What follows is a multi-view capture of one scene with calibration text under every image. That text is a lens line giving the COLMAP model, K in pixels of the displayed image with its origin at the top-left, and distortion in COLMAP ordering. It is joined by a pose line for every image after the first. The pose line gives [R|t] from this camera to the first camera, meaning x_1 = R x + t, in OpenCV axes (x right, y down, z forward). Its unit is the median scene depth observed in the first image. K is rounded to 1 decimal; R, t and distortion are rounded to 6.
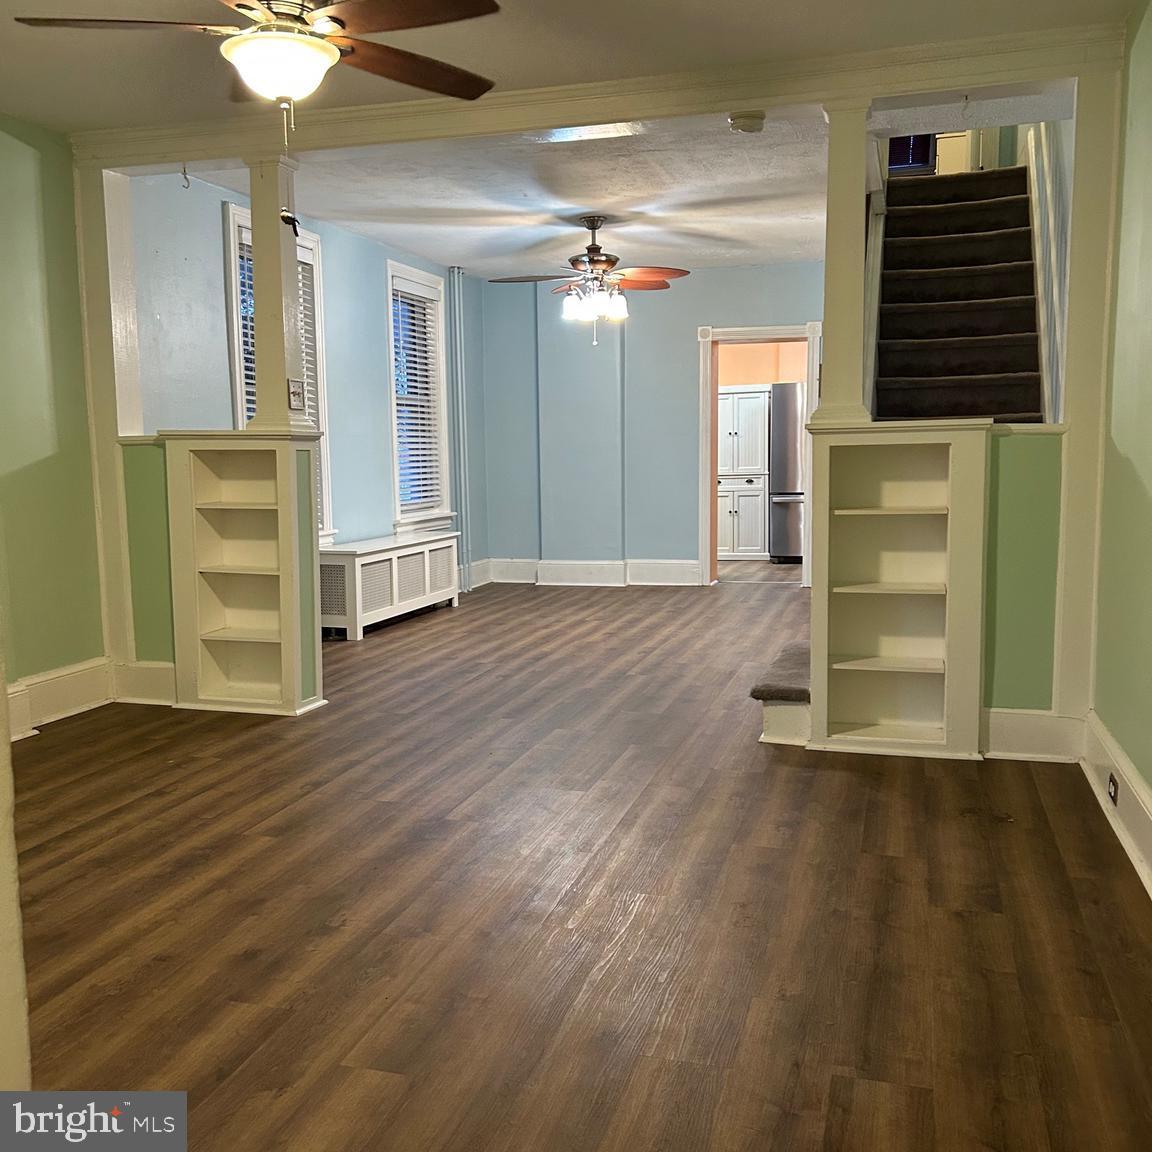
lens RADIAL K [[1150.4, 0, 576.0], [0, 1150.4, 576.0], [0, 0, 1]] dist [0.075847, -0.125699]
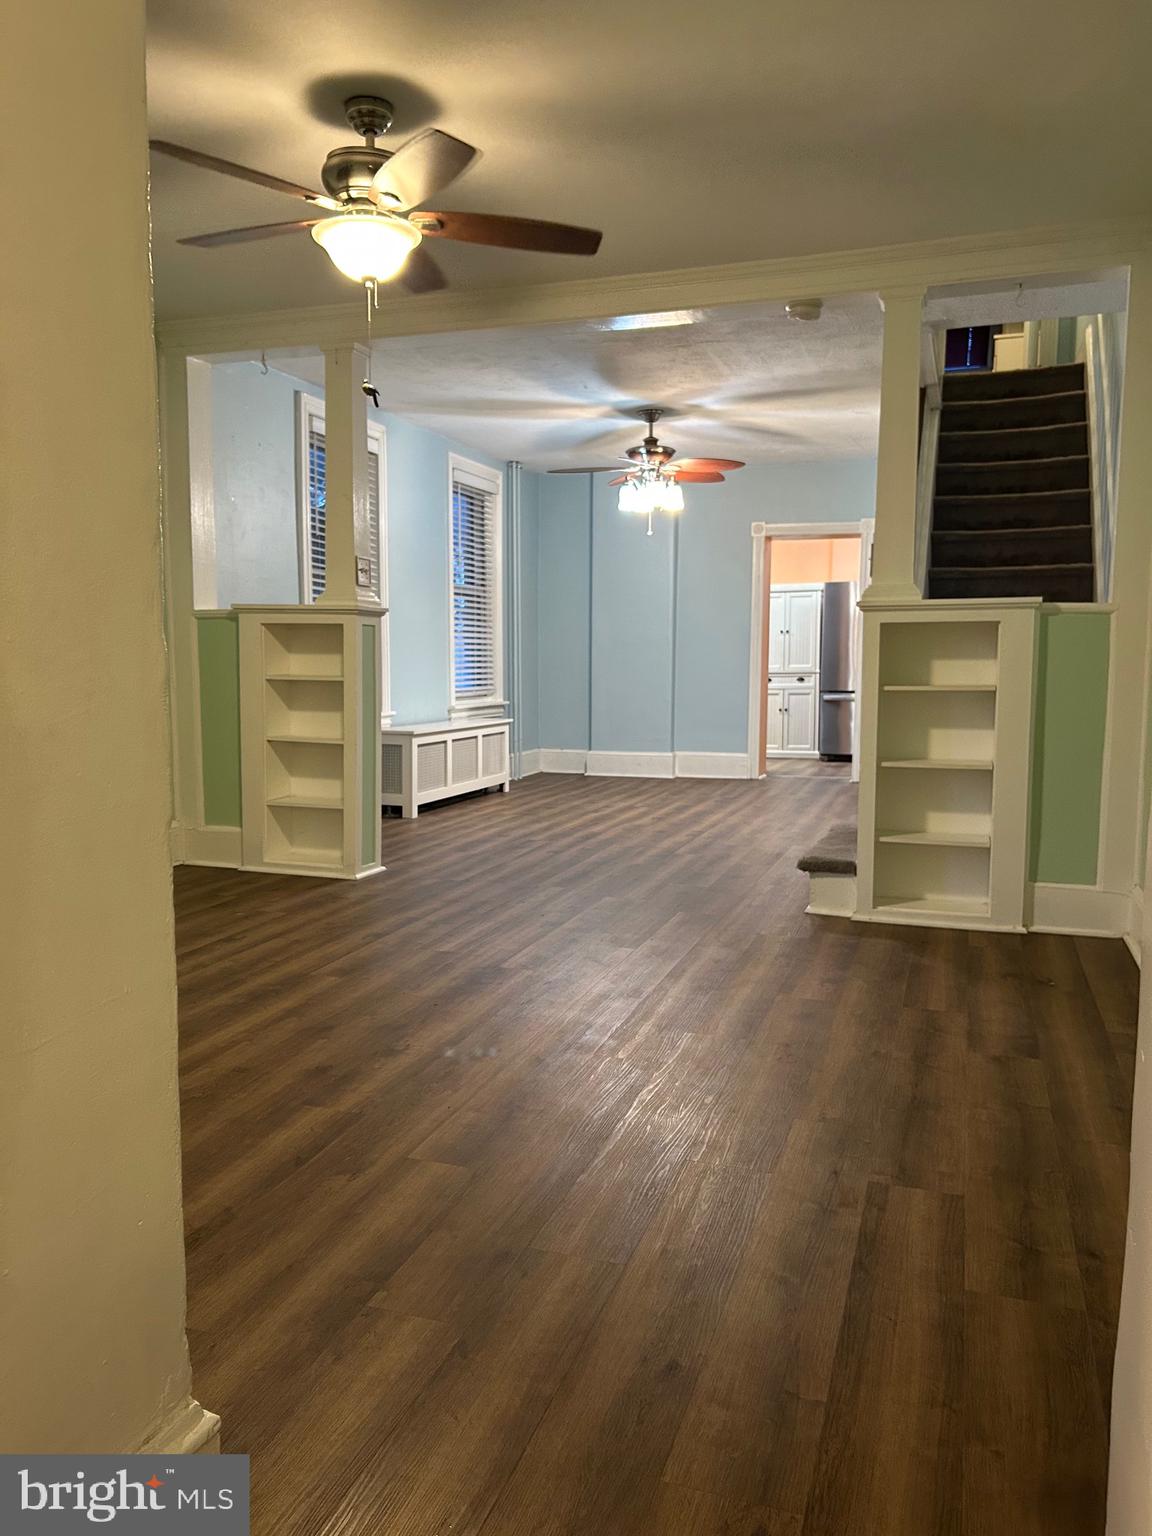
lens RADIAL K [[1158.6, 0, 567.1], [0, 1158.6, 765.0], [0, 0, 1]] dist [0.077683, -0.134388]
pose [[0.998643, 0.021396, -0.047483, -0.006052], [-0.022230, 0.999606, -0.017113, 0.037774], [0.047098, 0.018145, 0.998725, -0.043559]]
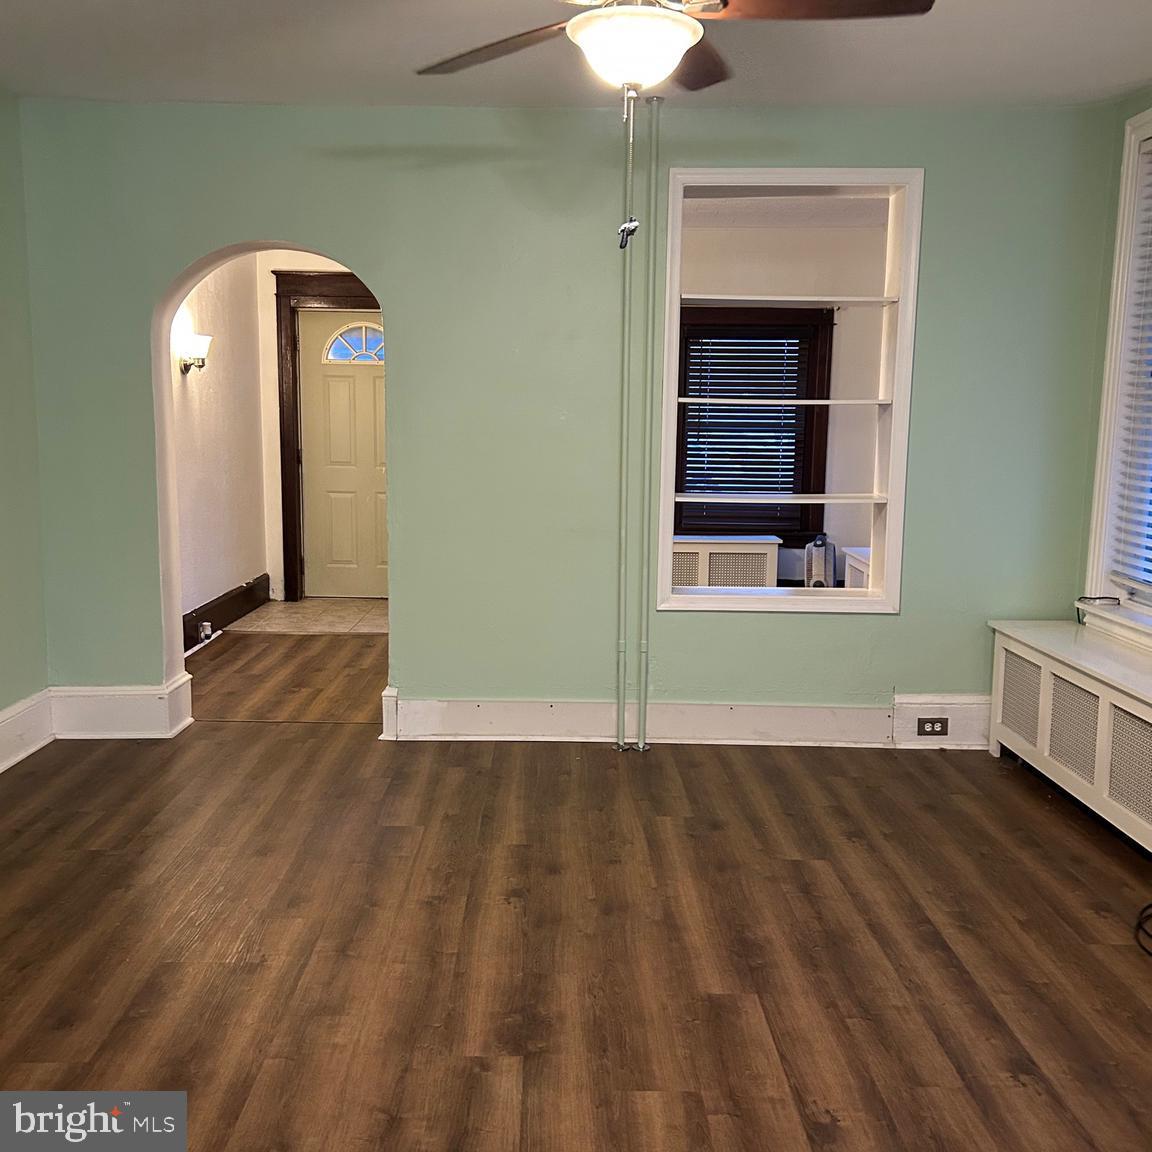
lens RADIAL K [[1150.4, 0, 576.0], [0, 1150.4, 576.0], [0, 0, 1]] dist [0.075847, -0.125699]
pose [[-0.954962, 0.043475, -0.293526, 0.036904], [-0.033823, 0.966812, 0.253240, -0.202395], [0.294794, 0.251762, -0.921798, 1.348669]]
